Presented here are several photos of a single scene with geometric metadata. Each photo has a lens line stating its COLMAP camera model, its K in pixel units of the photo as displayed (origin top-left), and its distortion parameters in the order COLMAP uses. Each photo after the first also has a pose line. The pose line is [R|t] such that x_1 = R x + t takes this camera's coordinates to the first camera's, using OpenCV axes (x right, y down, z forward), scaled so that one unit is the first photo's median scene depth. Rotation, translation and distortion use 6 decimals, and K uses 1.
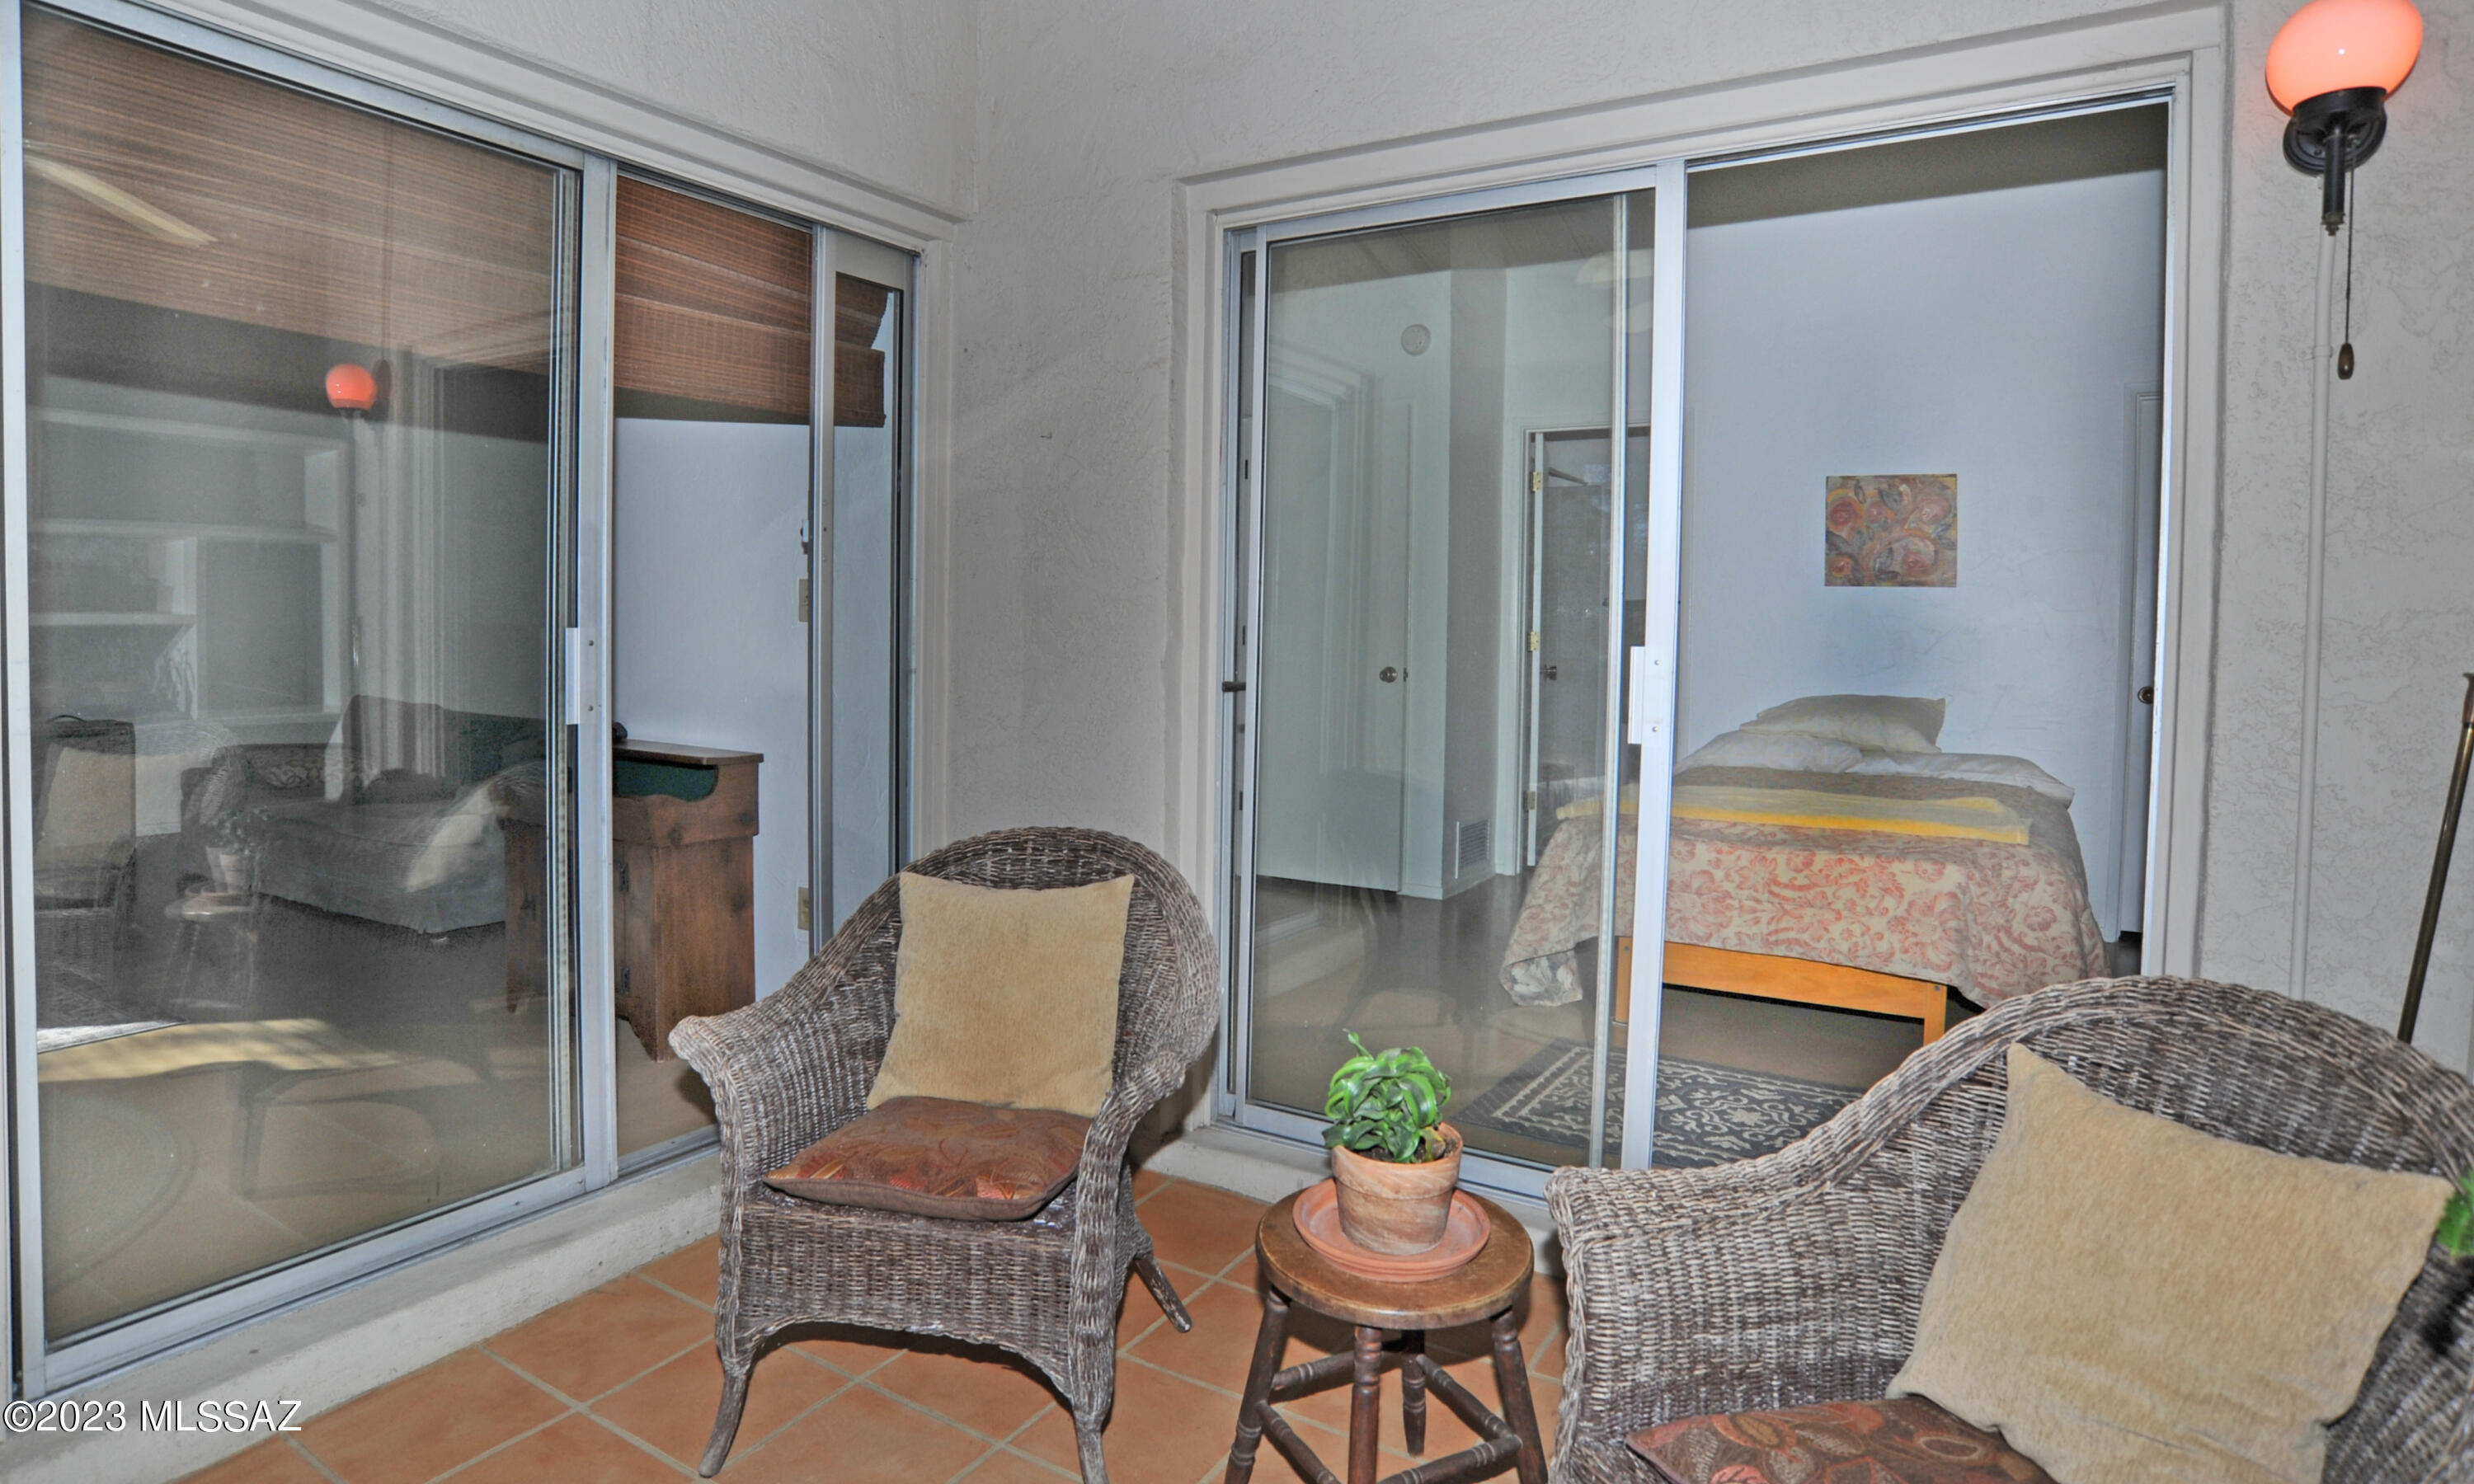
lens RADIAL K [[1398.6, 0, 1237.7], [0, 1398.6, 700.1], [0, 0, 1]] dist [-0.090176, 0.096381]
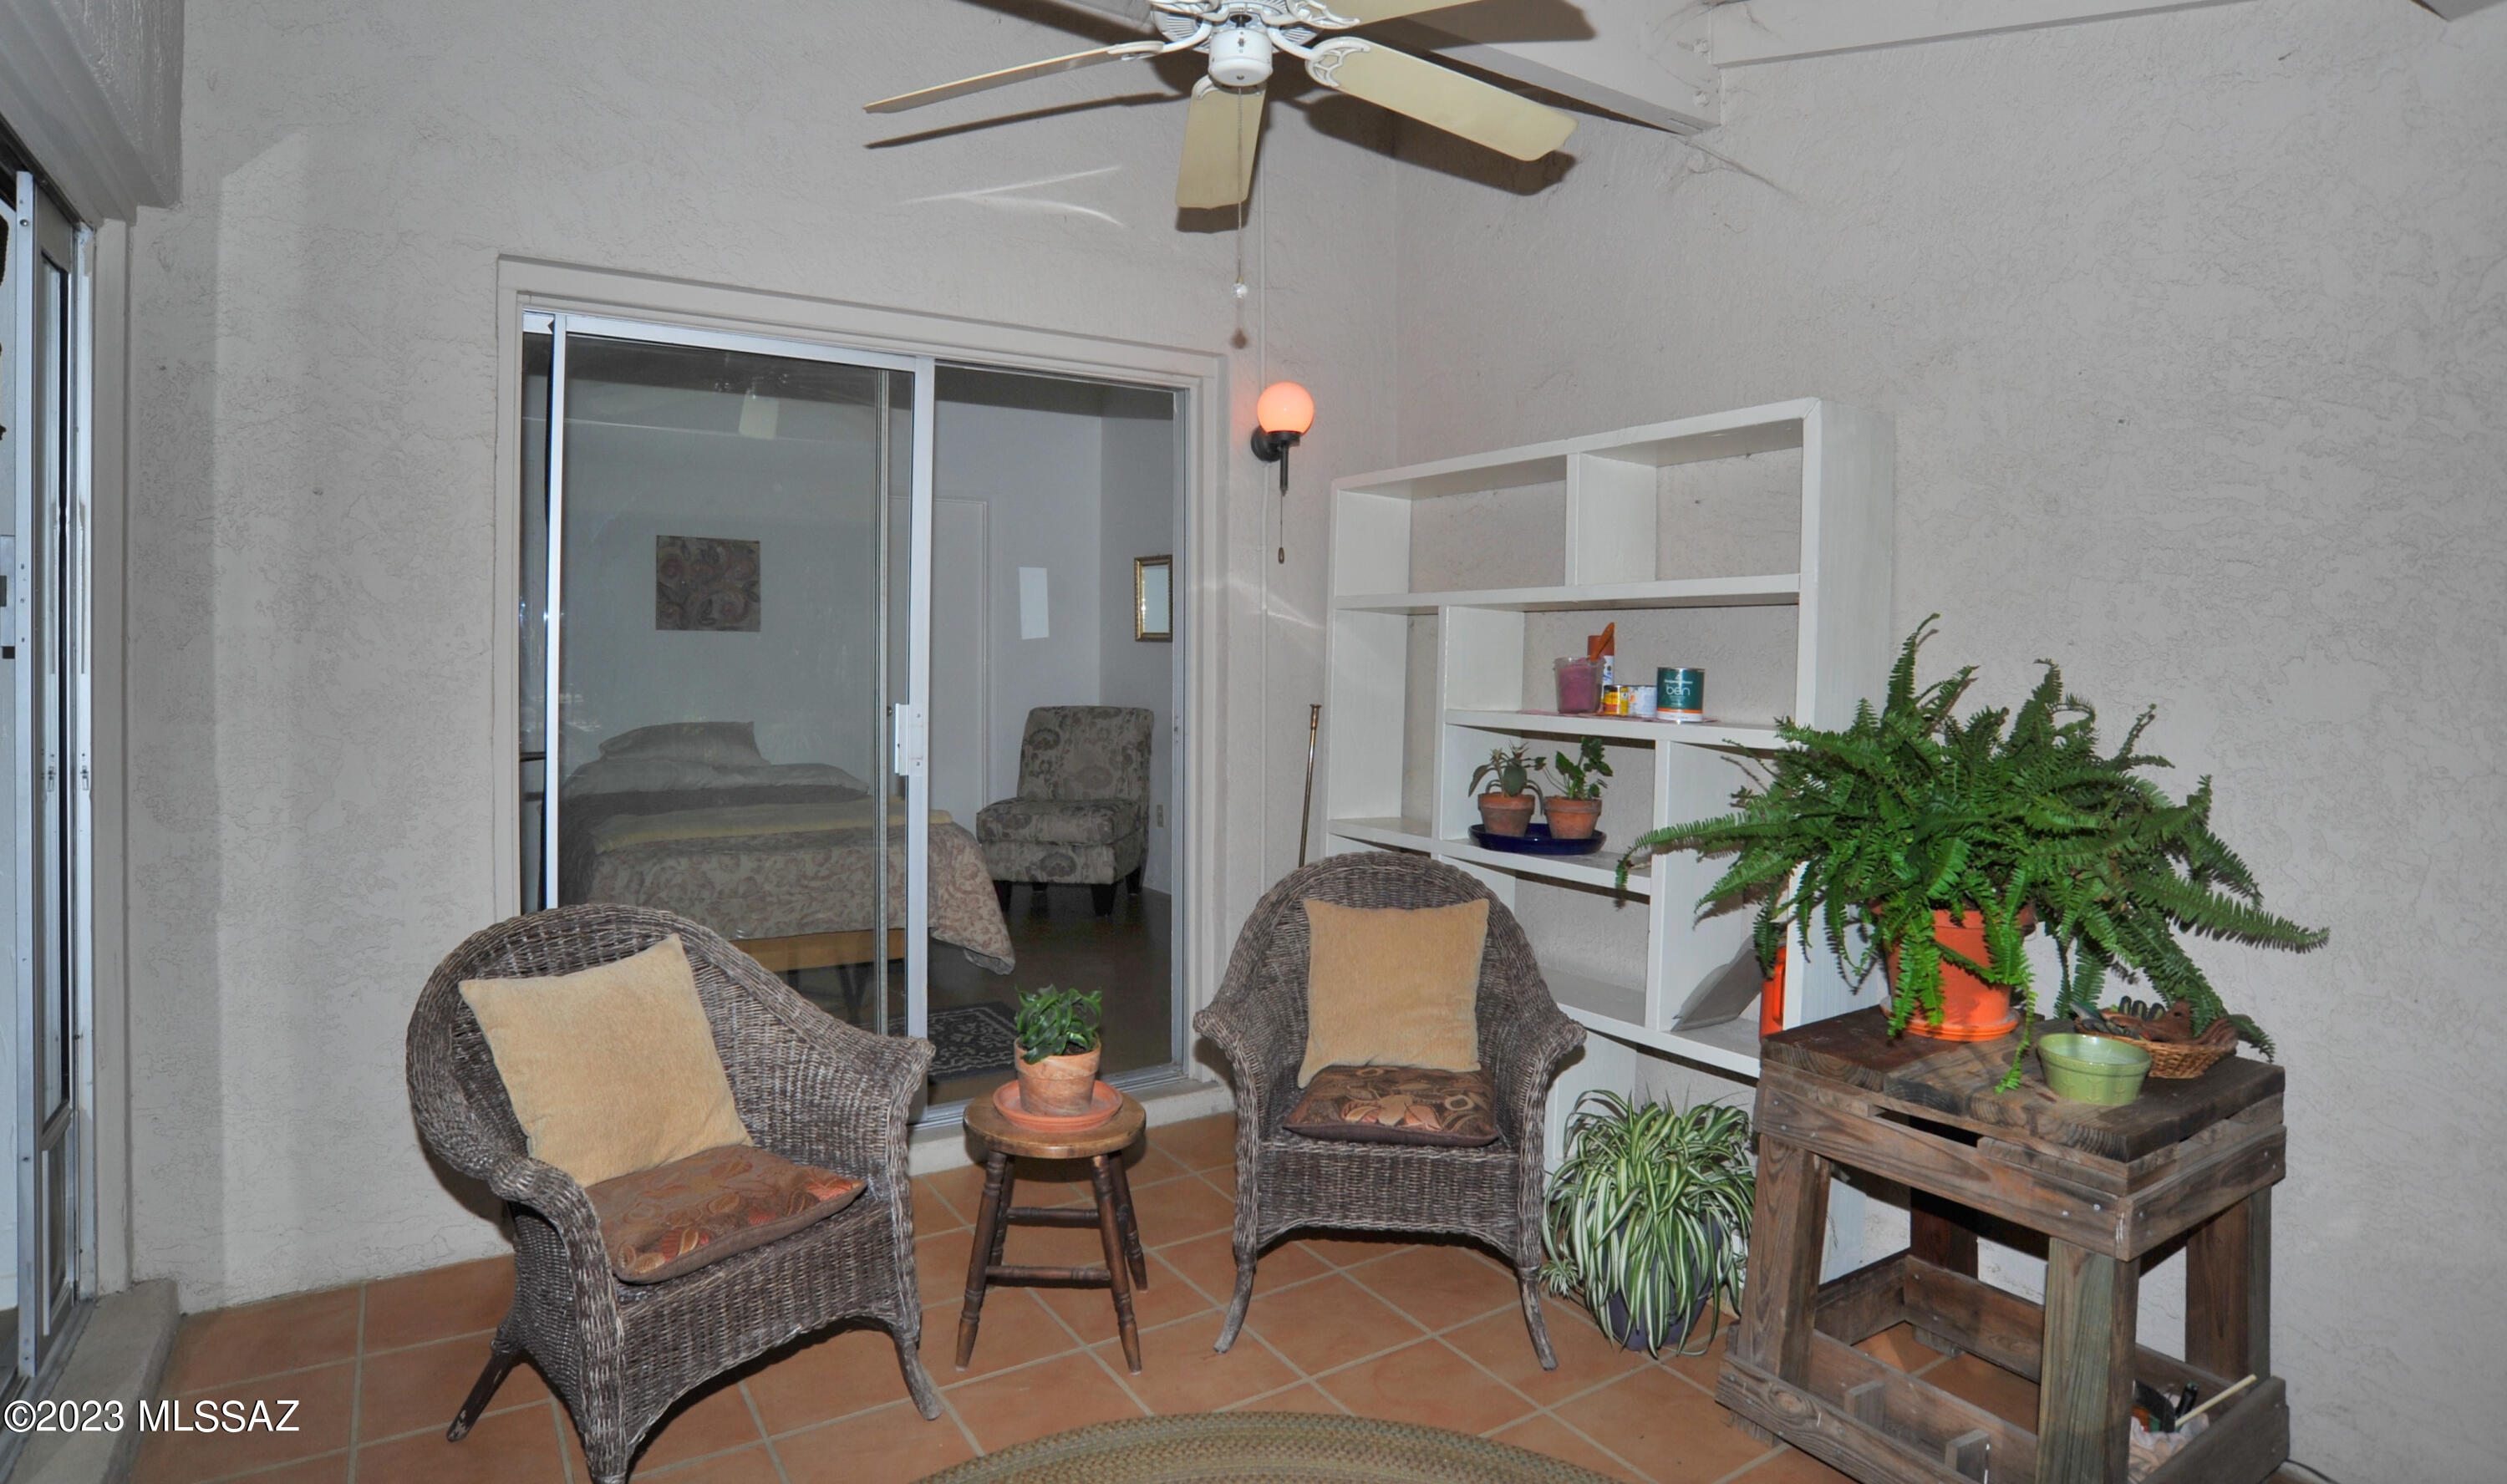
lens RADIAL K [[1355.8, 0, 1253.2], [0, 1355.8, 661.6], [0, 0, 1]] dist [-0.001108, -0.000158]
pose [[0.451538, -0.017968, 0.892071, -0.528466], [0.047230, 0.998877, -0.003786, -0.041211], [-0.891001, 0.043842, 0.451879, 0.062134]]
